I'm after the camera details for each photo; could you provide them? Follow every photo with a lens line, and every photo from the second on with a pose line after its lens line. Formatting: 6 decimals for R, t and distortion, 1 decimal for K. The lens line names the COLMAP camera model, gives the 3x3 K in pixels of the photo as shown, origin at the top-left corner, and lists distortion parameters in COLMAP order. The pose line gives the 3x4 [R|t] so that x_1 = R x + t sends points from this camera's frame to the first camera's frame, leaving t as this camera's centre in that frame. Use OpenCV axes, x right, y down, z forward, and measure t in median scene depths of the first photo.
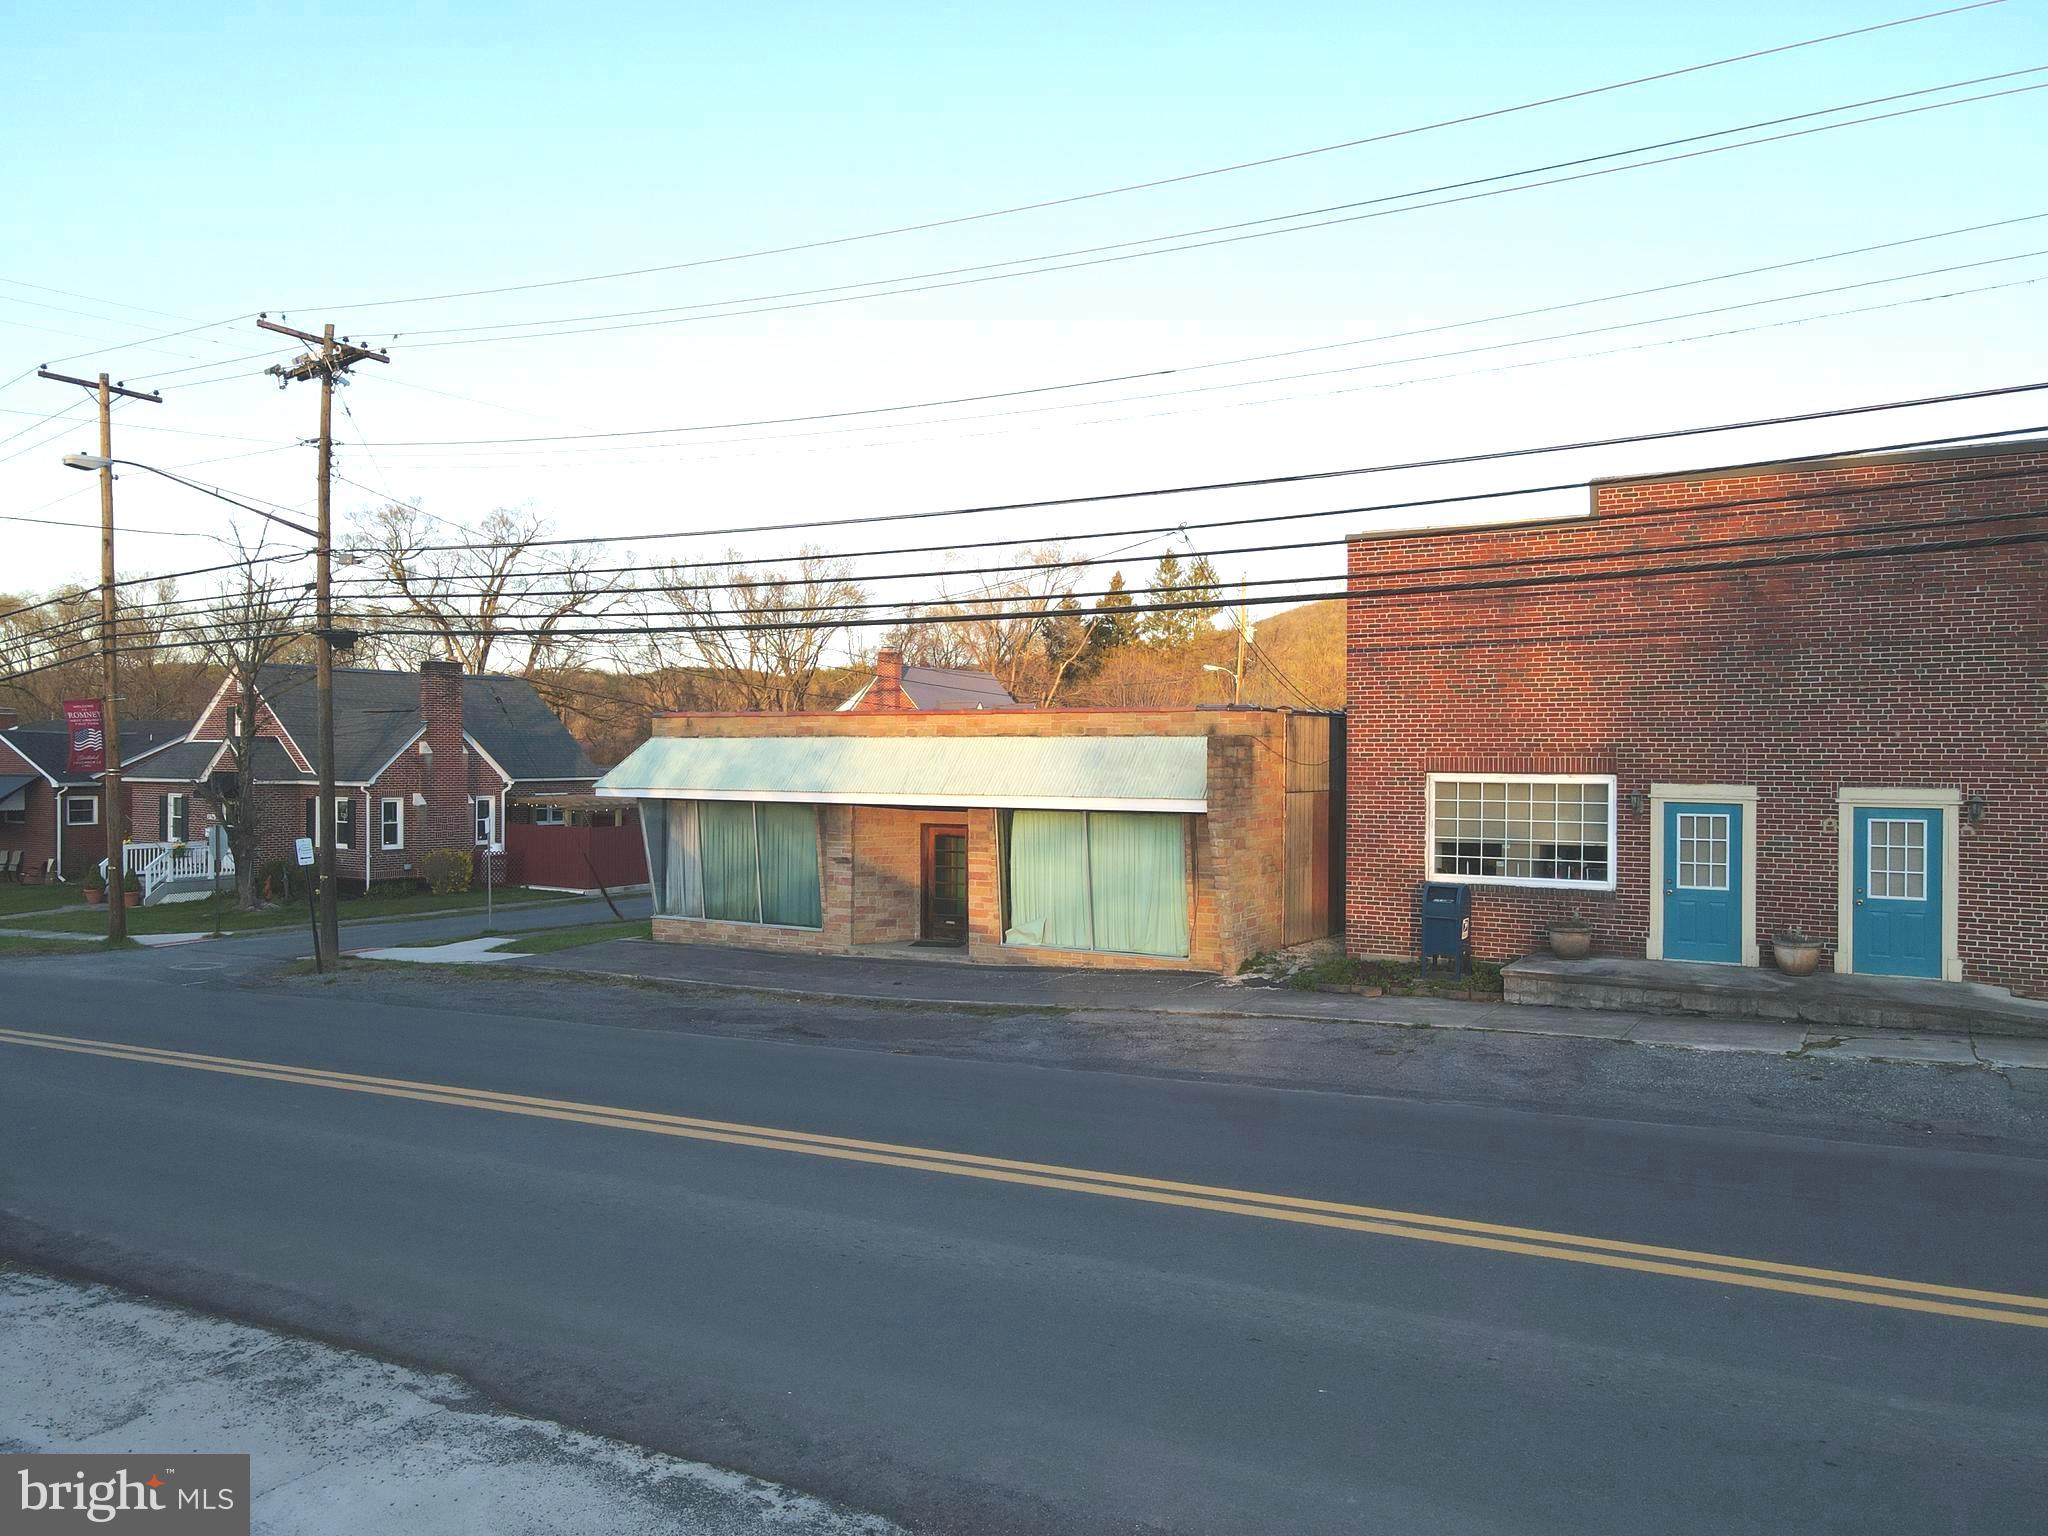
lens RADIAL K [[1508.6, 0, 1023.9], [0, 1508.6, 770.1], [0, 0, 1]] dist [0.002814, 0.021475]
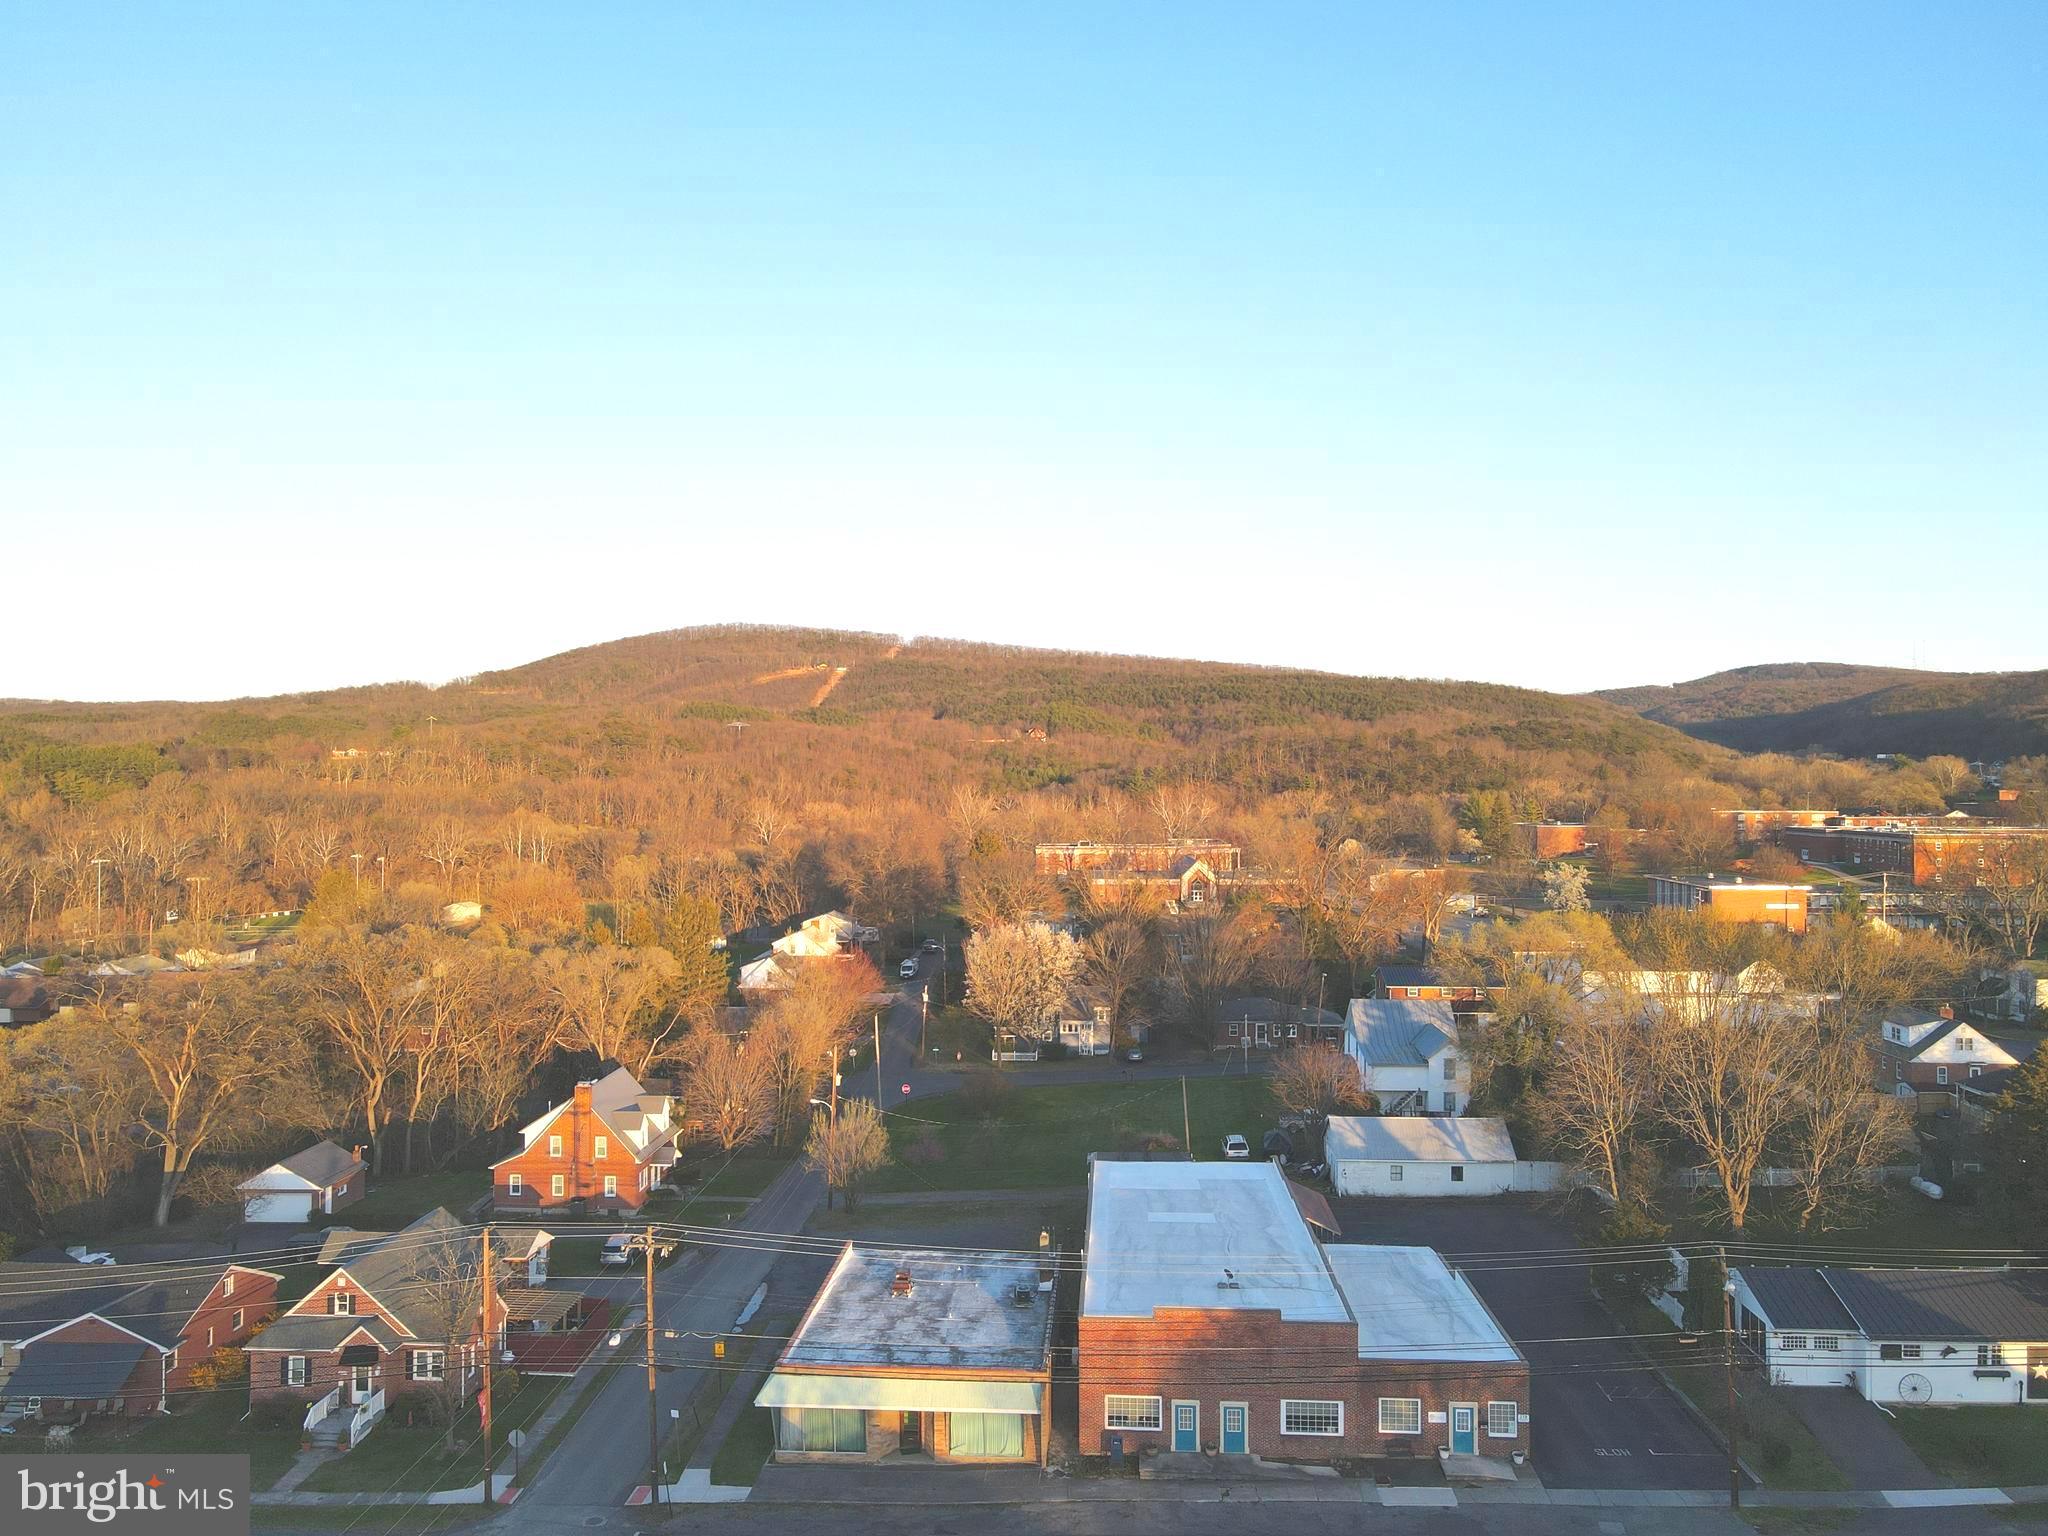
lens RADIAL K [[1508.6, 0, 1025.2], [0, 1508.6, 772.7], [0, 0, 1]] dist [0.002814, 0.021475]
pose [[0.886575, -0.002623, 0.462577, -1.206178], [0.008346, 0.999912, -0.010326, -1.141007], [-0.462510, 0.013015, 0.886519, -1.570220]]
